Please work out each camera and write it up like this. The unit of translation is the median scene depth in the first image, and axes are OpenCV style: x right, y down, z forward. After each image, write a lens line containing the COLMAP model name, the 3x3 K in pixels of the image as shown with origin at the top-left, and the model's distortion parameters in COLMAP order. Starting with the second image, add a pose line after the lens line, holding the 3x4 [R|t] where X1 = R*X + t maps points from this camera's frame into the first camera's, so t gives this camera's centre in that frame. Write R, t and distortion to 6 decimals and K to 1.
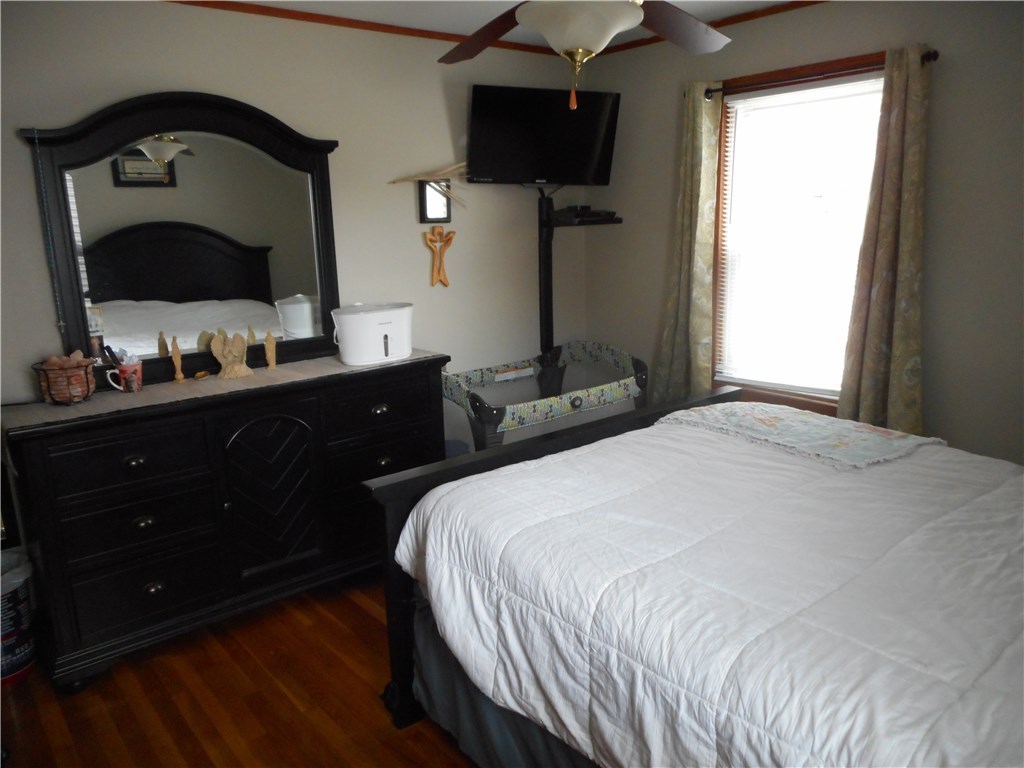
lens RADIAL K [[755.6, 0, 512.0], [0, 755.6, 384.0], [0, 0, 1]] dist [-0.010216, -0.007688]
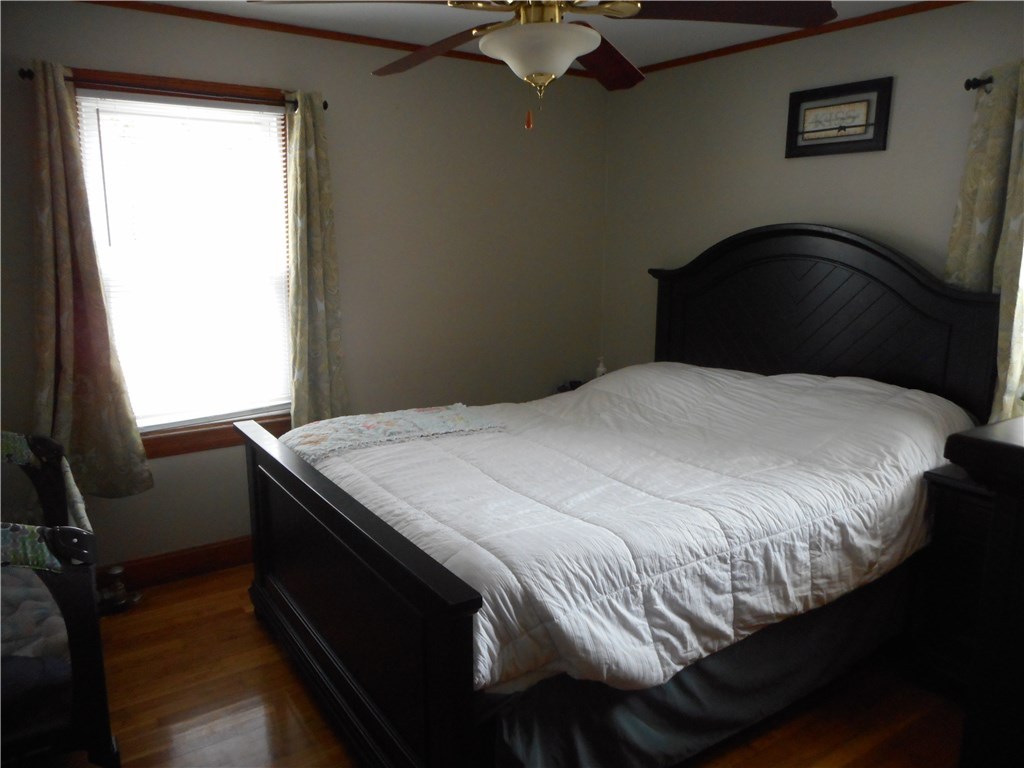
lens RADIAL K [[755.6, 0, 512.0], [0, 755.6, 384.0], [0, 0, 1]] dist [-0.010216, -0.007688]
pose [[0.094173, -0.164439, 0.981882, -1.087009], [0.209652, 0.967423, 0.141910, -0.194484], [-0.973231, 0.192489, 0.125580, 1.065737]]
